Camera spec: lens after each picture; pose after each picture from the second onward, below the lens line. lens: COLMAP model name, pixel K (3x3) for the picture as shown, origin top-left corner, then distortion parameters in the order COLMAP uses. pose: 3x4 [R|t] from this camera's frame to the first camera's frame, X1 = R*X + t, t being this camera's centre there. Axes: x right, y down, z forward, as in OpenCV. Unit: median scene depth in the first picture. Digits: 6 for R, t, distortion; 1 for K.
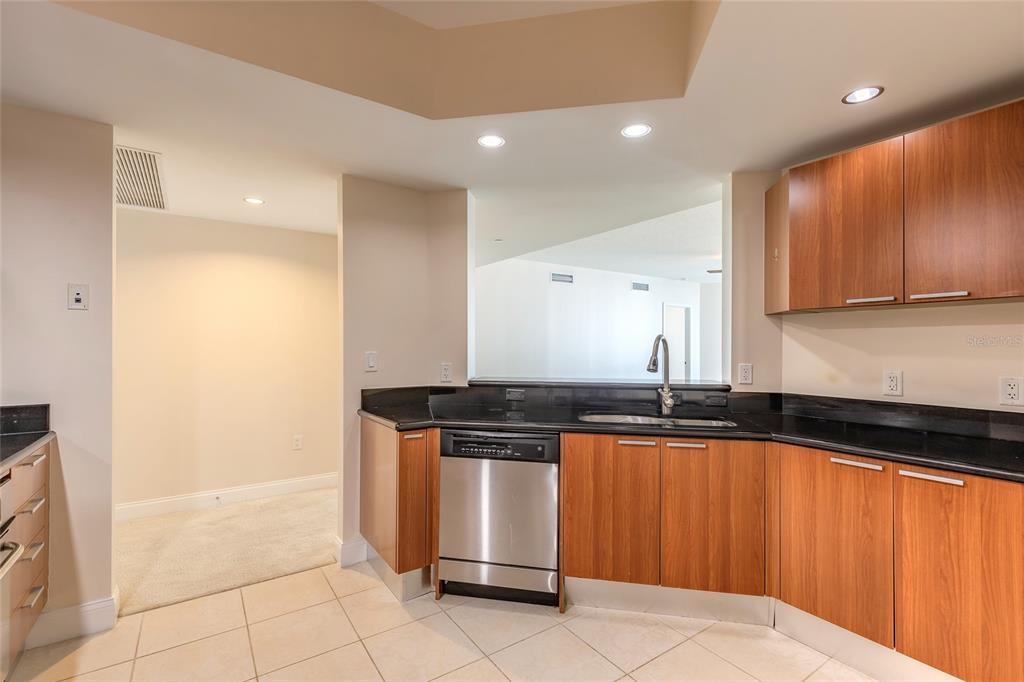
lens RADIAL K [[462.2, 0, 512.0], [0, 462.2, 341.0], [0, 0, 1]] dist [0.004677, -0.000127]
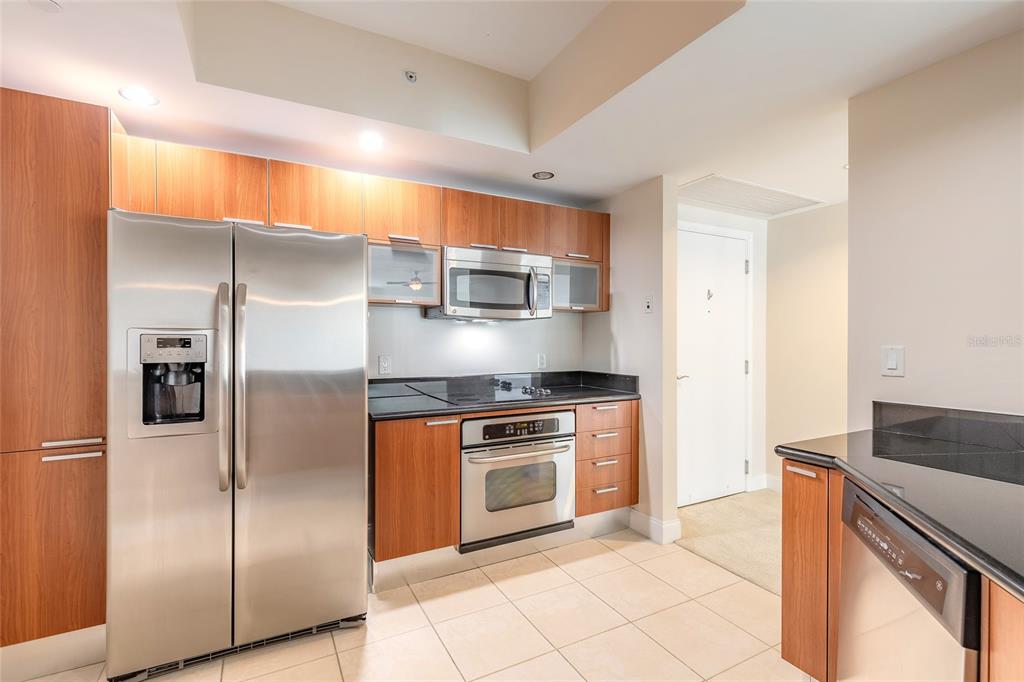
lens RADIAL K [[462.2, 0, 512.0], [0, 462.2, 341.0], [0, 0, 1]] dist [0.004677, -0.000127]
pose [[-0.107636, 0.000565, -0.994190, 0.538064], [0.006843, 0.999977, -0.000172, 0.016830], [0.994167, -0.006821, -0.107638, 0.711907]]
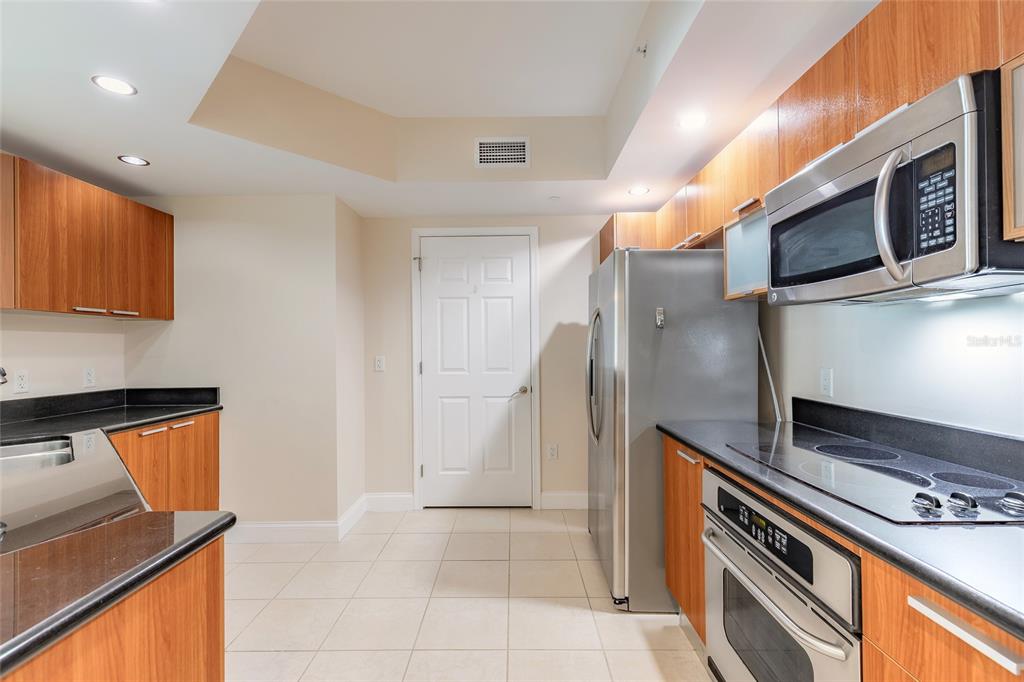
lens RADIAL K [[455.0, 0, 512.0], [0, 455.0, 341.0], [0, 0, 1]] dist [0.003603, -0.000217]
pose [[-0.822099, 0.009245, 0.569269, -0.864854], [-0.000168, 0.999864, -0.016480, 0.019527], [-0.569344, -0.013644, -0.821986, 1.318674]]
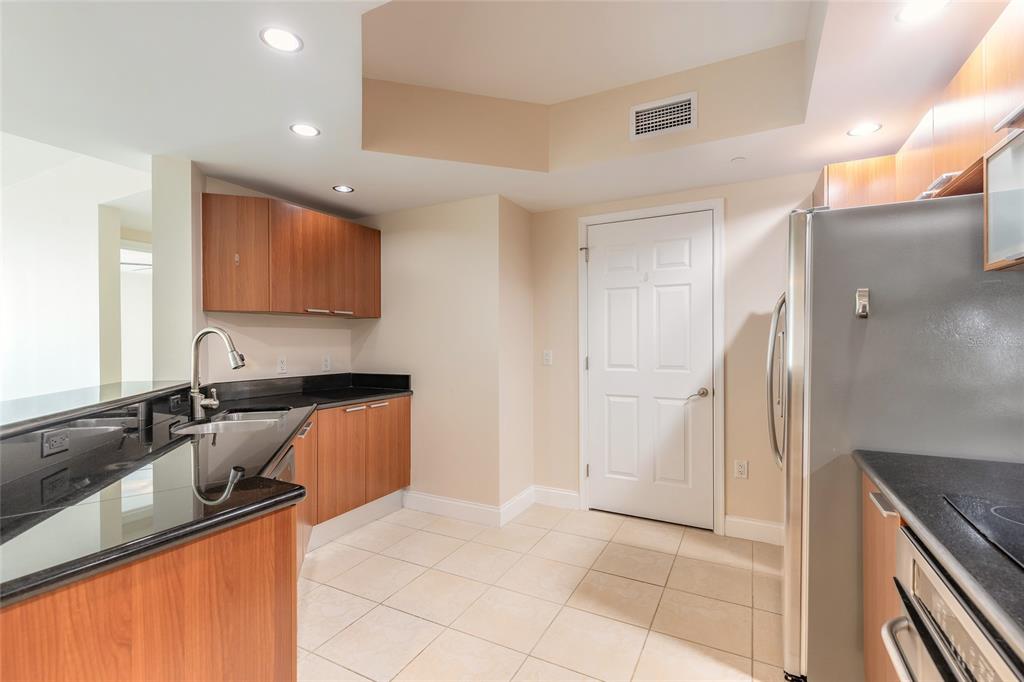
lens RADIAL K [[462.2, 0, 512.0], [0, 462.2, 341.0], [0, 0, 1]] dist [0.004677, -0.000127]
pose [[-0.465938, -0.002342, 0.884814, -0.956811], [-0.007644, 0.999970, -0.001378, 0.017286], [-0.884784, -0.007406, -0.465942, 1.112011]]
